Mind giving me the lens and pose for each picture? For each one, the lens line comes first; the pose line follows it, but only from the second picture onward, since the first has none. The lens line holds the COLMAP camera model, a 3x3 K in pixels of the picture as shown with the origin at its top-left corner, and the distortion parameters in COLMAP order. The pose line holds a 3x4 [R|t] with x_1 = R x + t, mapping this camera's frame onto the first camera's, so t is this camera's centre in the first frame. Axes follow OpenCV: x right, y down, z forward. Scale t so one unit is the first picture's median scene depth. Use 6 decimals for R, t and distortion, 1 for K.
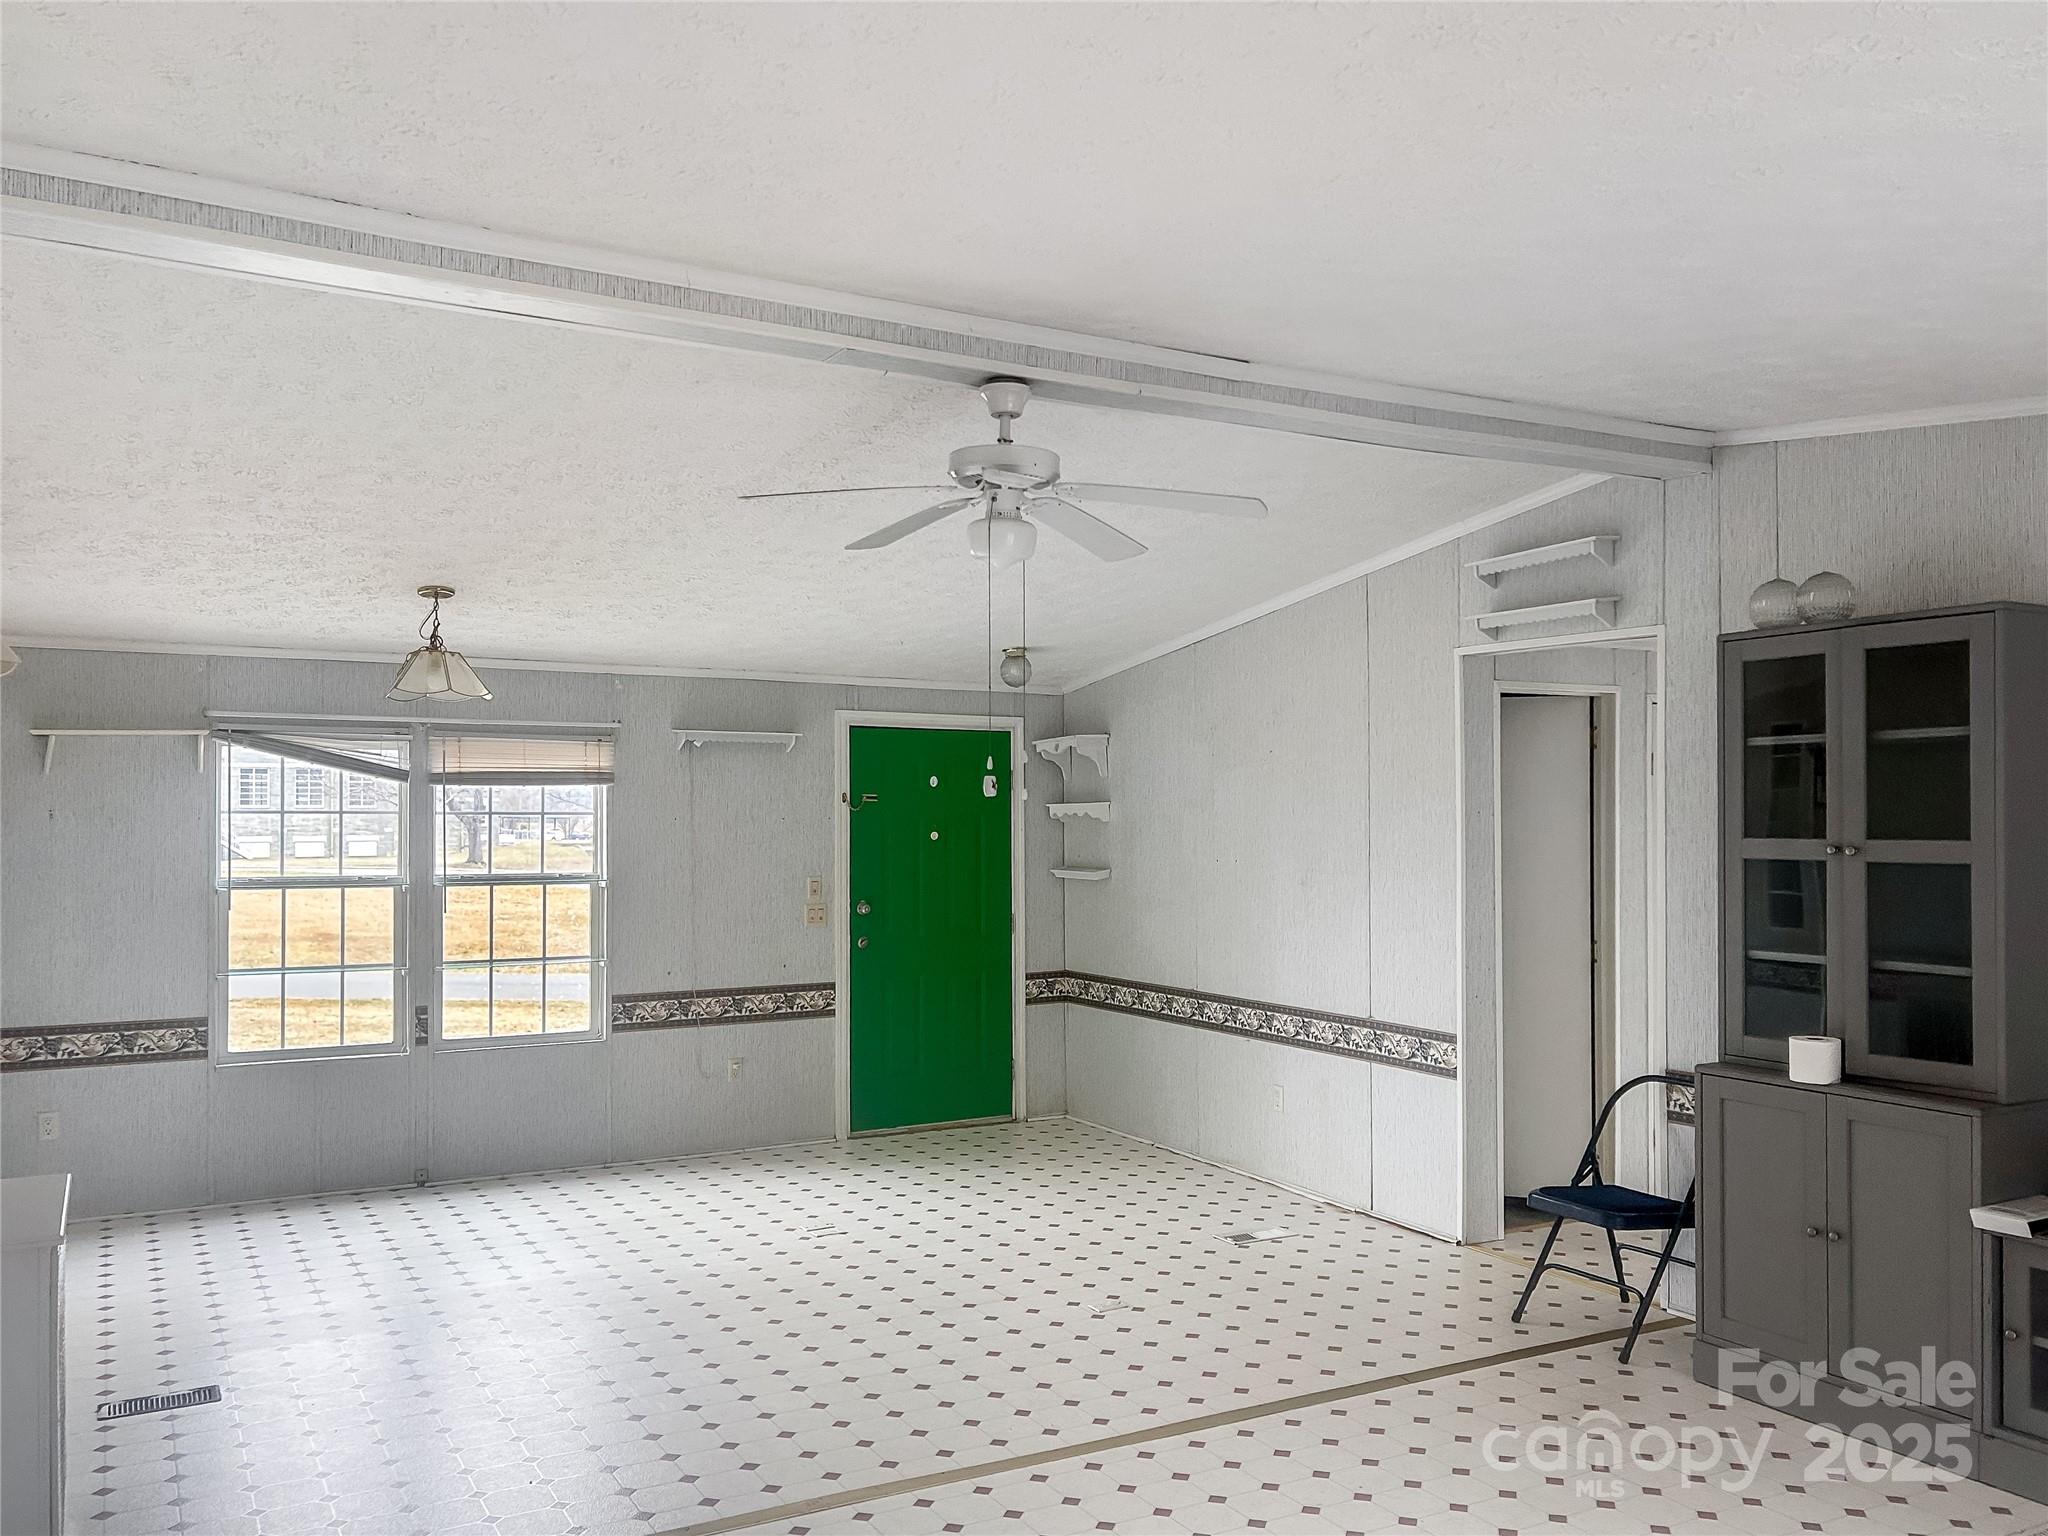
lens RADIAL K [[1603.3, 0, 1024.0], [0, 1603.3, 768.0], [0, 0, 1]] dist [-0.051718, -0.004714]
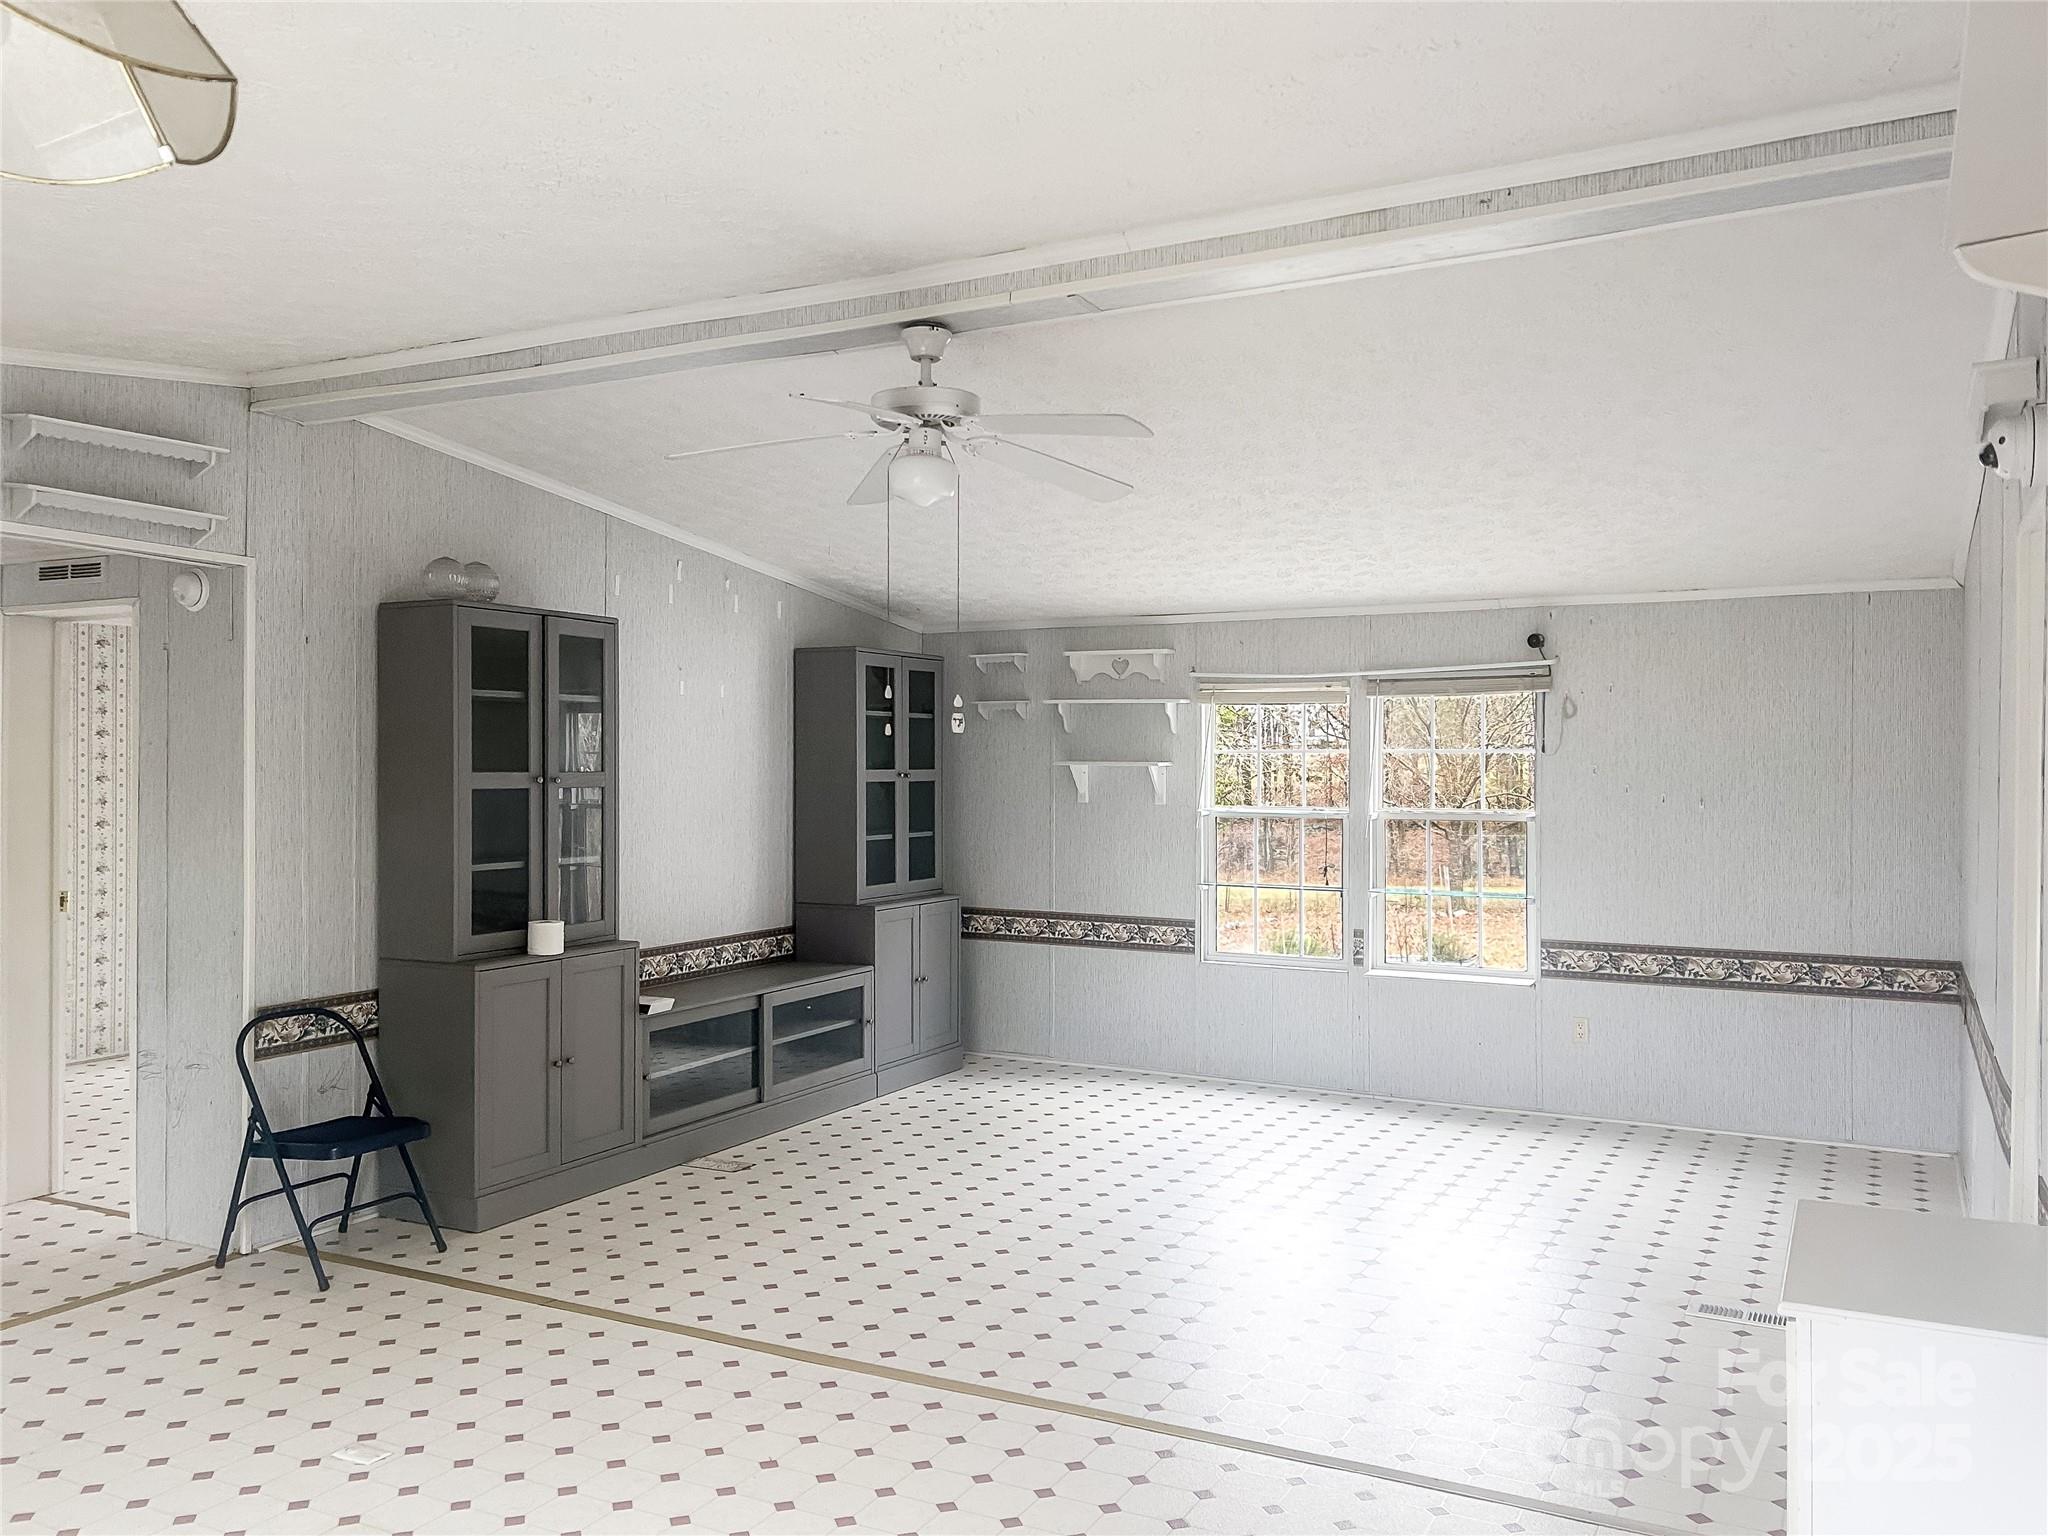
lens RADIAL K [[1603.3, 0, 1024.0], [0, 1603.3, 768.0], [0, 0, 1]] dist [-0.051718, -0.004714]
pose [[0.529637, 0.015884, -0.848076, 0.412475], [0.017154, 0.999420, 0.029431, 0.004856], [0.848051, -0.030135, 0.529057, 0.236269]]
